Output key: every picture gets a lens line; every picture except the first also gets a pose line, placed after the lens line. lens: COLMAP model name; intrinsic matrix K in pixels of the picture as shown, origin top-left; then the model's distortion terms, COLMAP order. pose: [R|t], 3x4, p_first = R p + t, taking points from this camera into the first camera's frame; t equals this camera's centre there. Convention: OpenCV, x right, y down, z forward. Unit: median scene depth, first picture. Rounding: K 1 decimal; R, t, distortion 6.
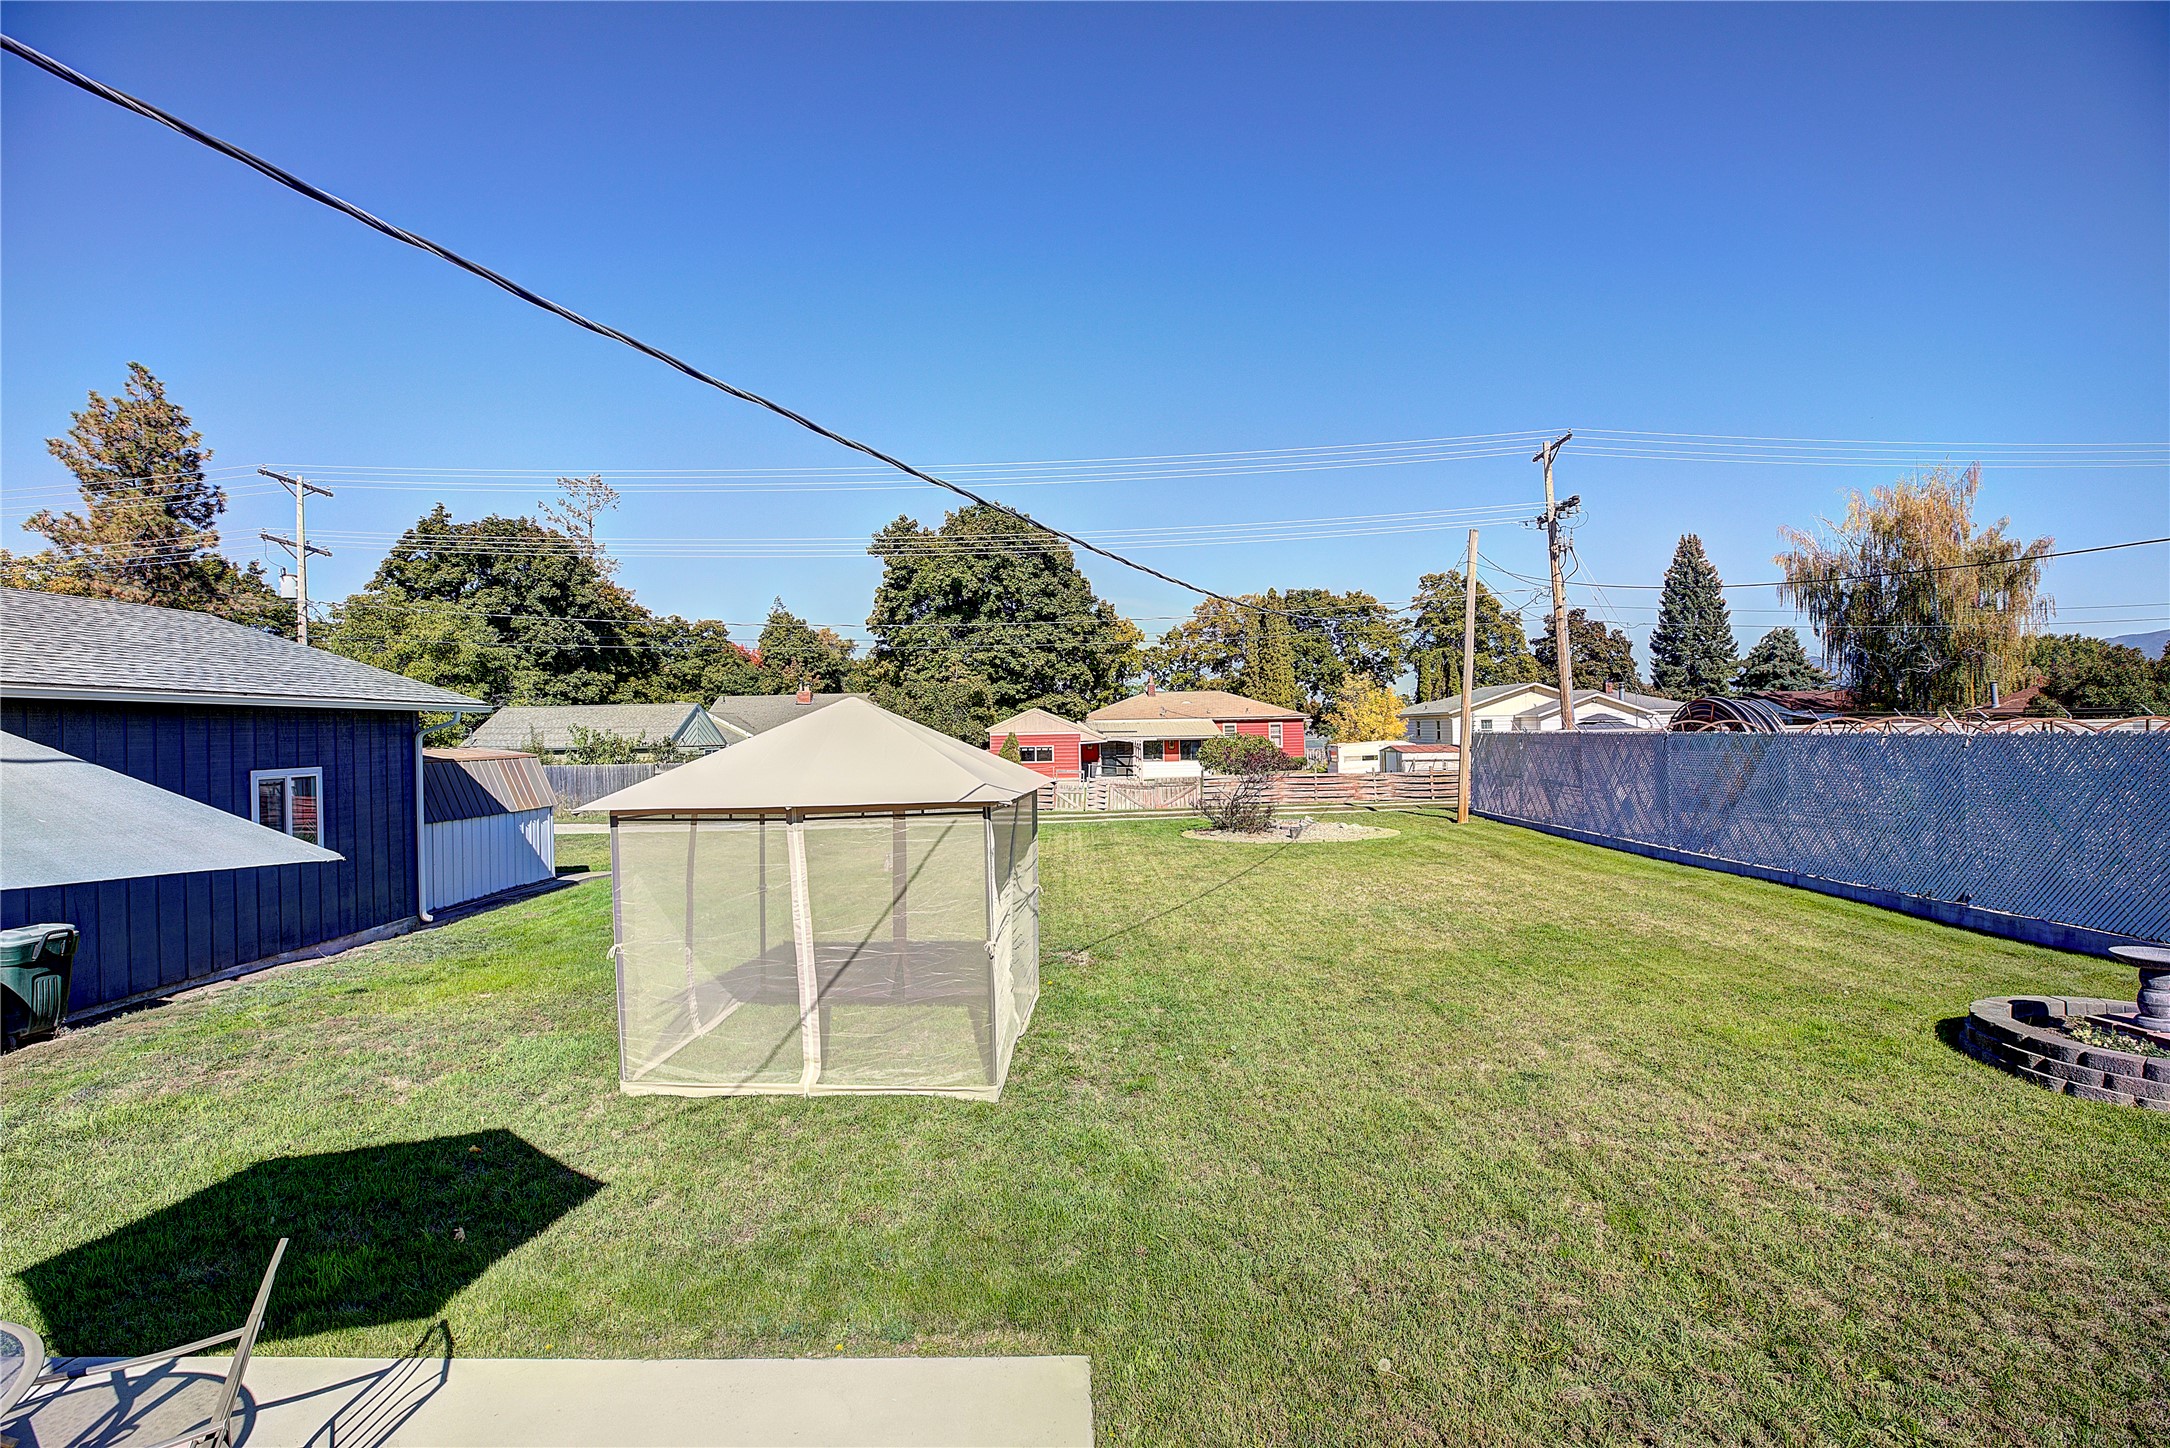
lens RADIAL K [[988.6, 0, 1085.8], [0, 988.6, 714.1], [0, 0, 1]] dist [-0.042392, 0.011967]
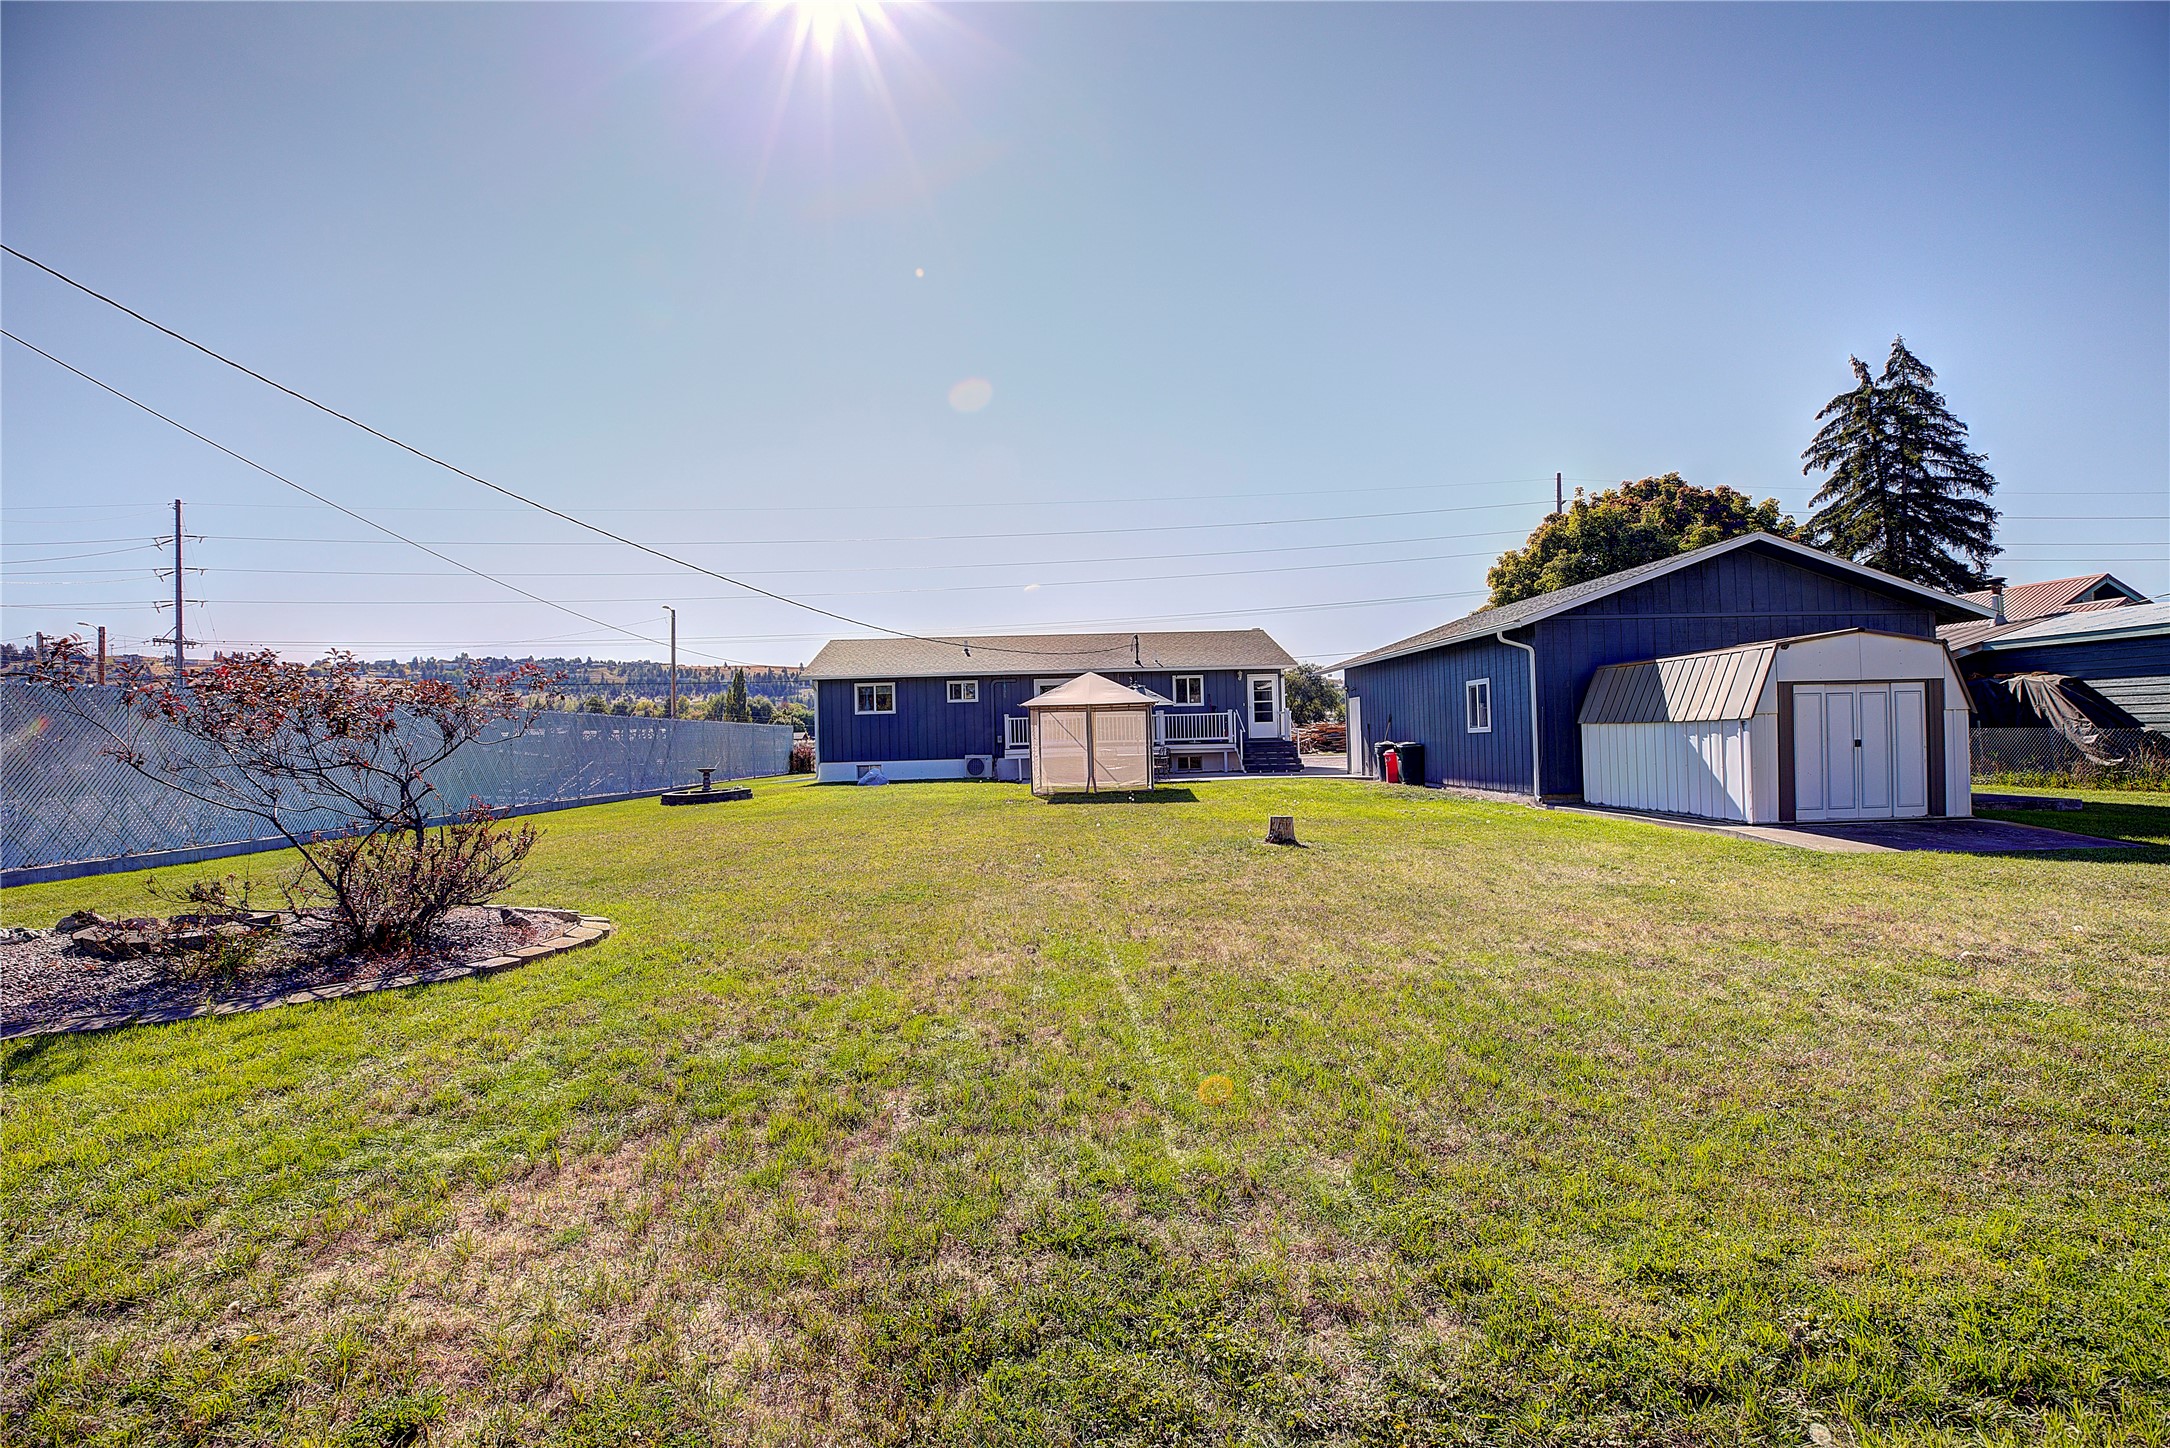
lens RADIAL K [[988.6, 0, 1079.4], [0, 988.6, 720.7], [0, 0, 1]] dist [-0.042392, 0.011967]
pose [[-0.998500, 0.047266, -0.027621, -0.019205], [0.048226, 0.998217, -0.035172, 0.036042], [0.025910, -0.036451, -0.999000, 0.622885]]
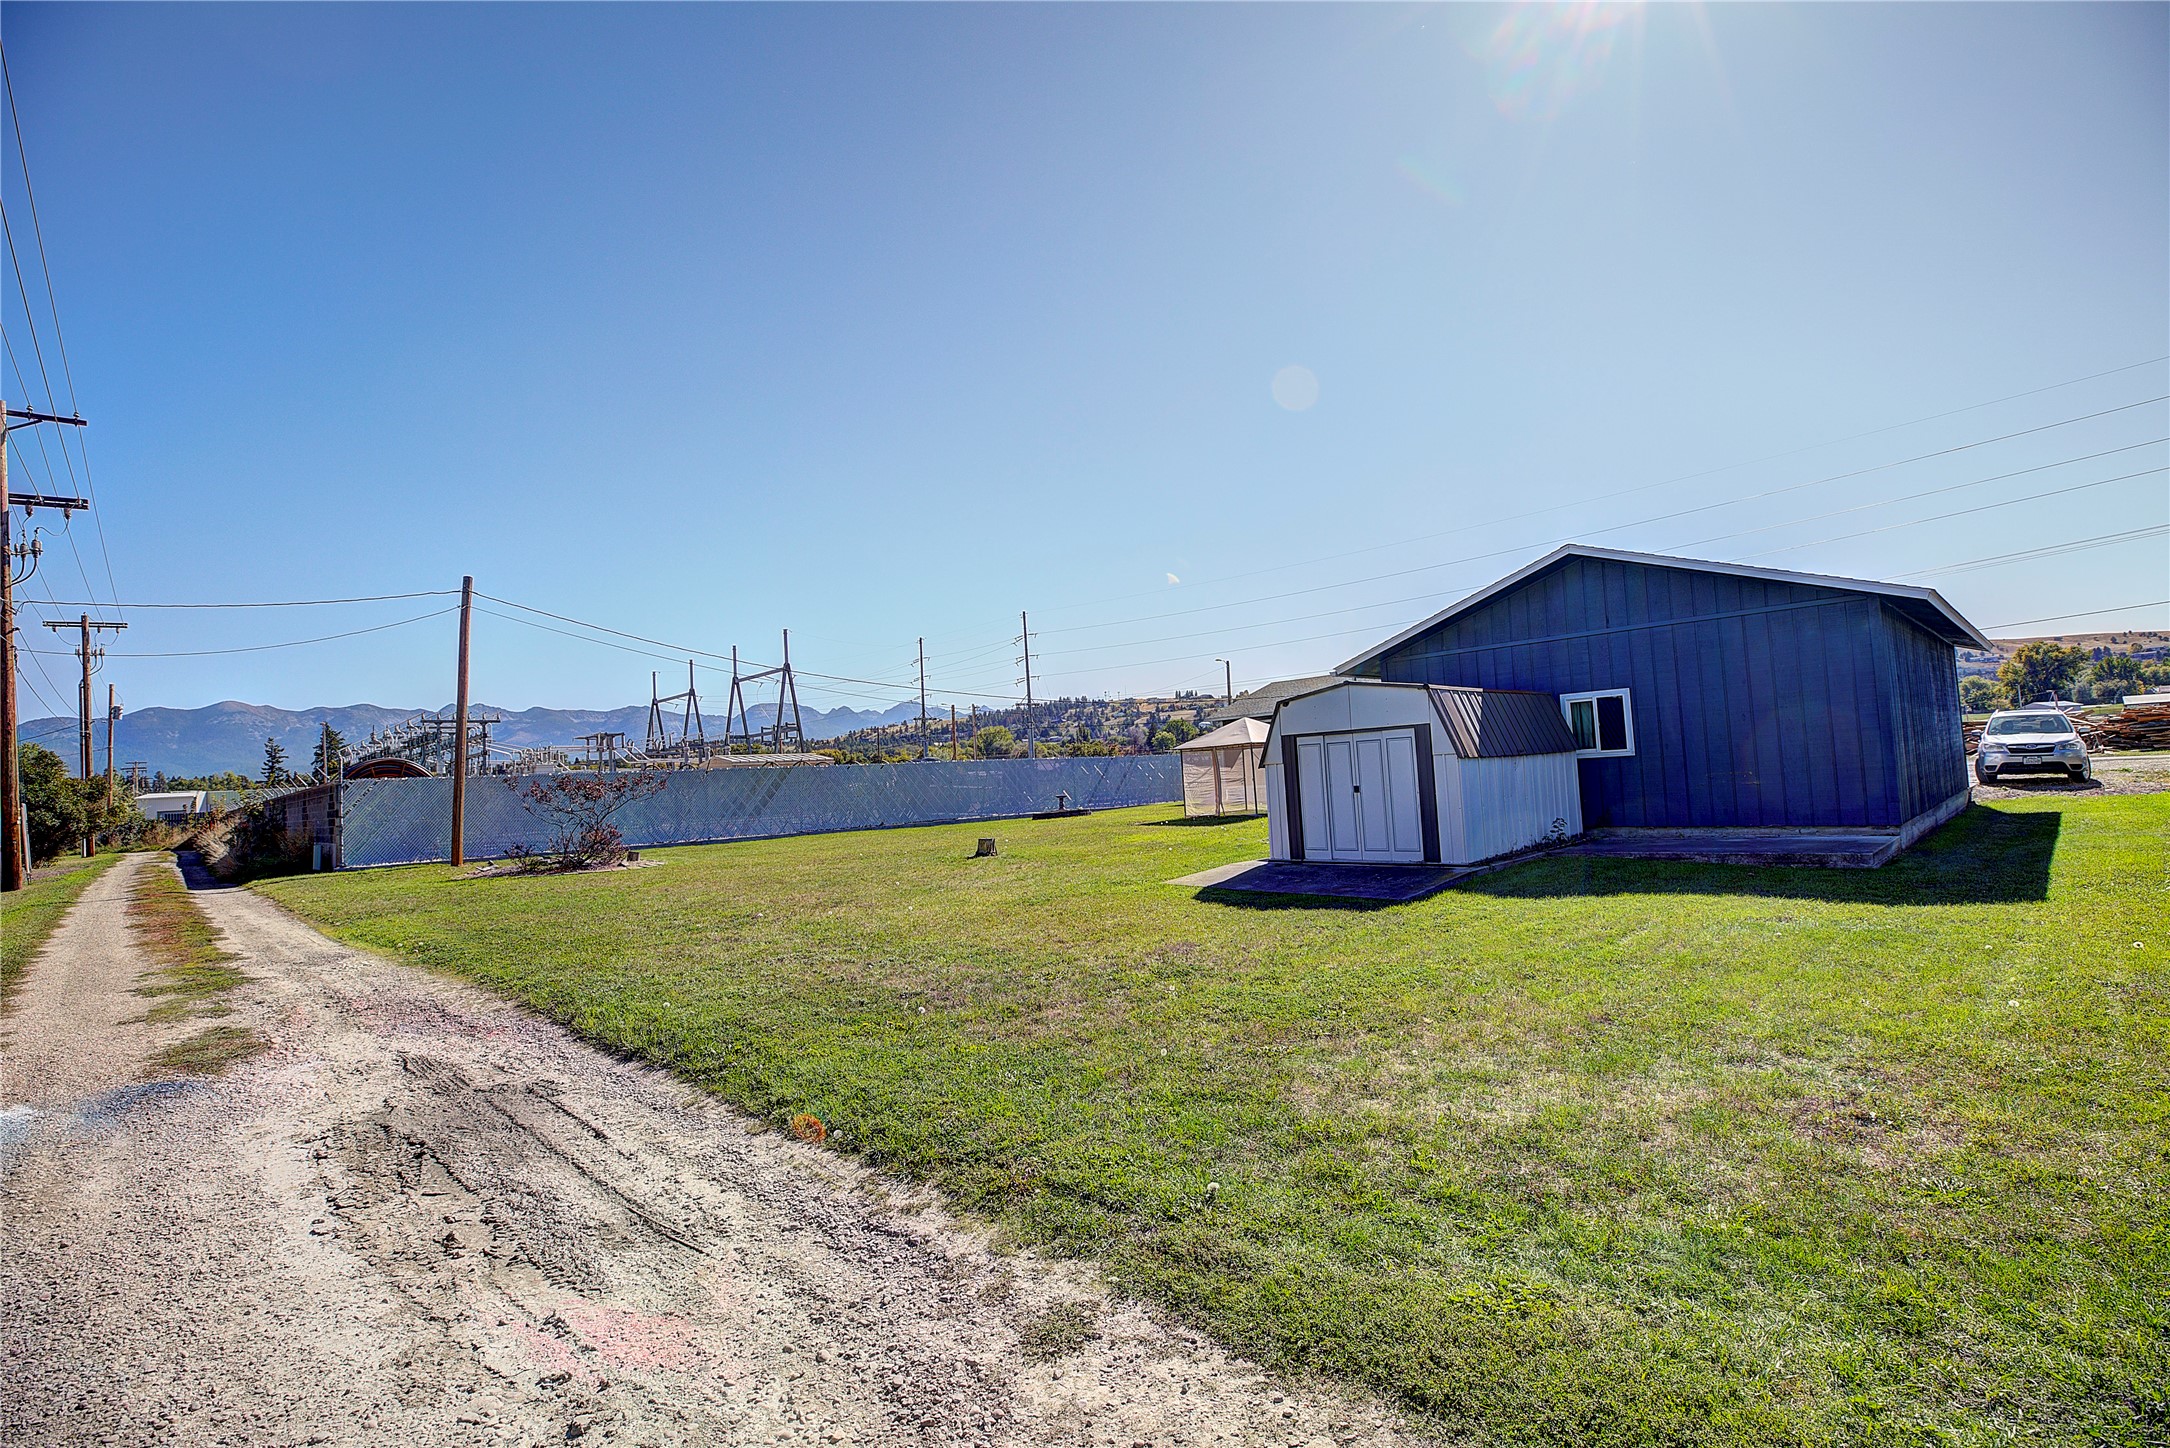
lens RADIAL K [[988.6, 0, 1077.8], [0, 988.6, 723.2], [0, 0, 1]] dist [-0.042392, 0.011967]
pose [[-0.681527, 0.101030, 0.724786, -0.383052], [0.056592, 0.994734, -0.085445, 0.043767], [-0.729602, -0.017215, -0.683656, 0.619064]]
